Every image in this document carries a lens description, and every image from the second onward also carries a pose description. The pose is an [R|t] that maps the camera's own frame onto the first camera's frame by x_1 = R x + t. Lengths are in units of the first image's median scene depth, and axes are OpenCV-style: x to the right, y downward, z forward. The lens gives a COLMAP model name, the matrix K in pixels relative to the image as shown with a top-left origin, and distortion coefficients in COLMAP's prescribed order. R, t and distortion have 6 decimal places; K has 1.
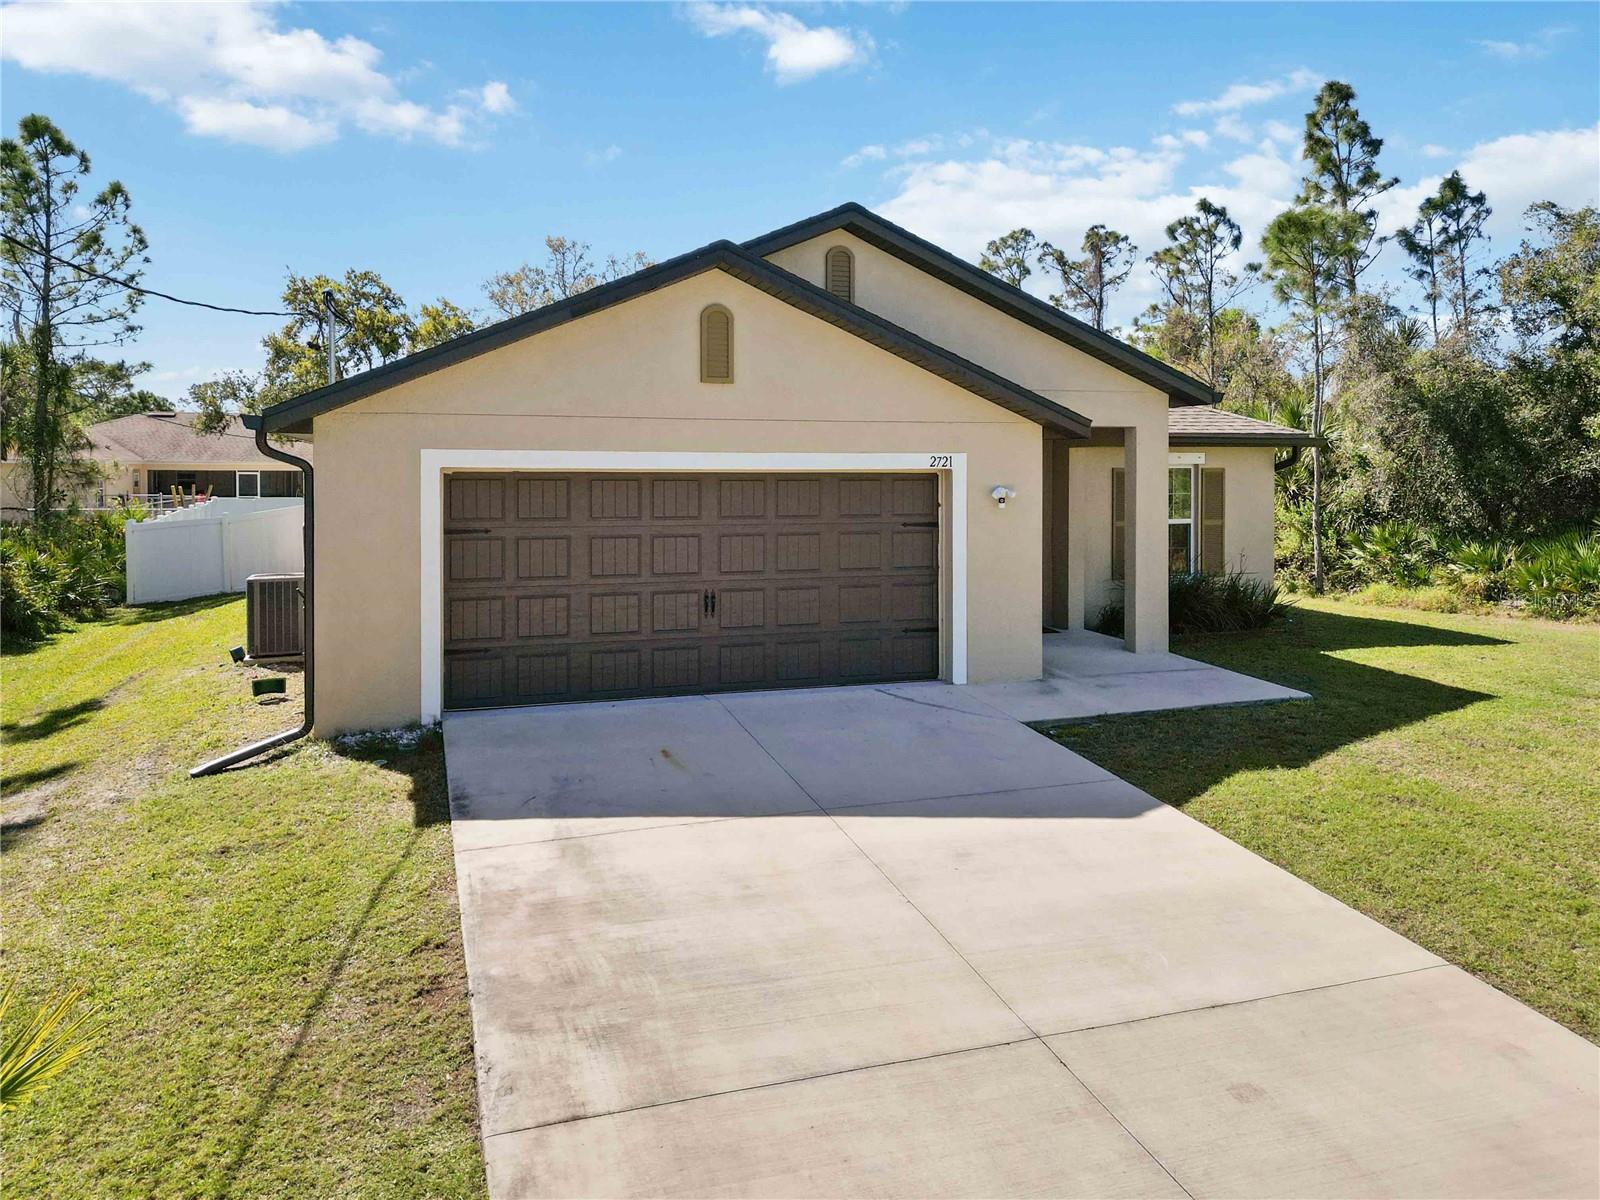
lens RADIAL K [[1100.7, 0, 800.0], [0, 1100.7, 600.0], [0, 0, 1]] dist [0.056160, -0.044802]
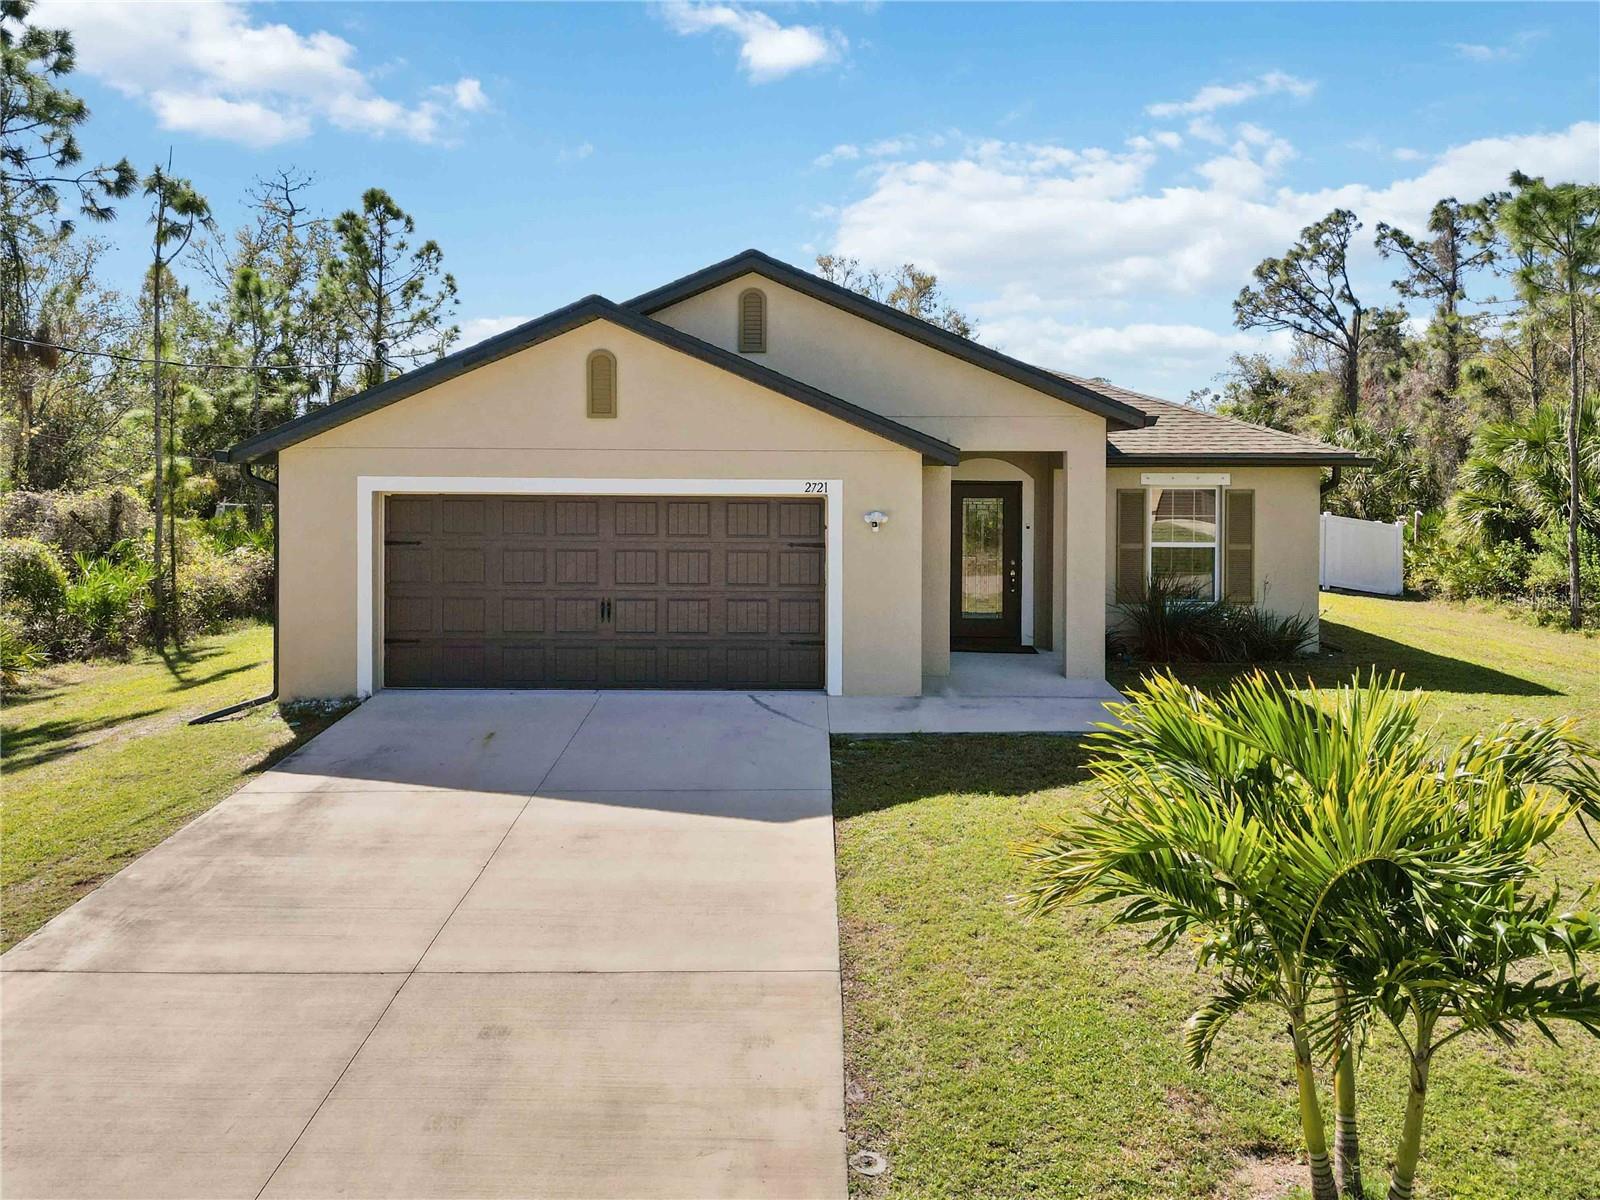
lens RADIAL K [[1100.7, 0, 800.0], [0, 1100.7, 600.0], [0, 0, 1]] dist [0.056160, -0.044802]
pose [[0.948143, 0.040455, -0.315258, 0.467436], [-0.041033, 0.999146, 0.004807, -0.020960], [0.315183, 0.008379, 0.948994, -0.020244]]
